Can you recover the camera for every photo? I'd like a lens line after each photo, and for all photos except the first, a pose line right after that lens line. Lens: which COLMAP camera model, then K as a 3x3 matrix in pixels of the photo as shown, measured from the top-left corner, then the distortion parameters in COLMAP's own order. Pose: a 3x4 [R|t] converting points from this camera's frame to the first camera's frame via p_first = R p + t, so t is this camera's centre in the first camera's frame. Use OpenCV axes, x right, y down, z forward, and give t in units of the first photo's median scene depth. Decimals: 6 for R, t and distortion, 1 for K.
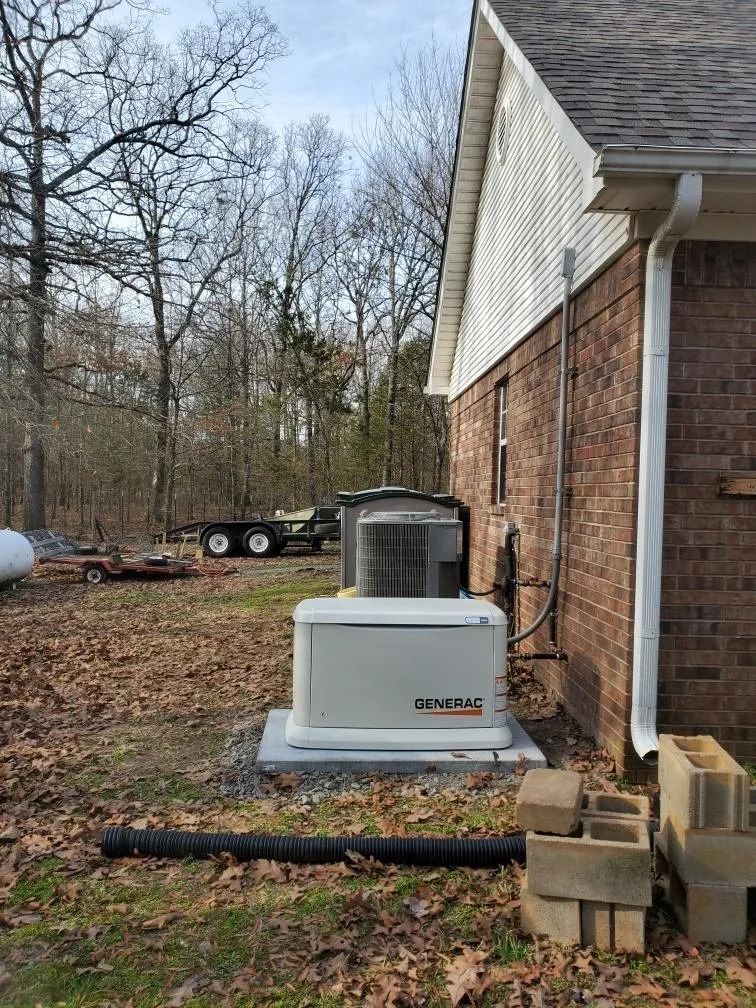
lens RADIAL K [[714.3, 0, 392.1], [0, 714.3, 542.9], [0, 0, 1]] dist [0.046695, -0.041780]
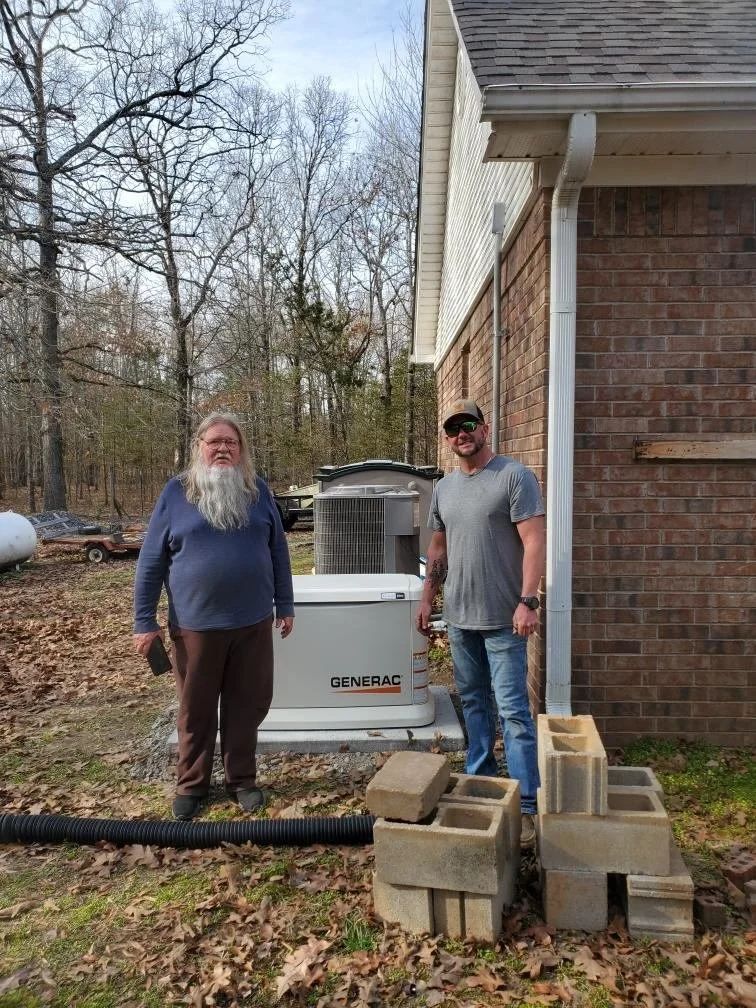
lens RADIAL K [[714.3, 0, 382.5], [0, 714.3, 544.2], [0, 0, 1]] dist [0.046695, -0.041780]
pose [[0.998770, -0.022975, -0.043944, 0.158428], [0.024731, 0.998900, 0.039831, -0.001789], [0.042981, -0.040869, 0.998240, 0.036085]]
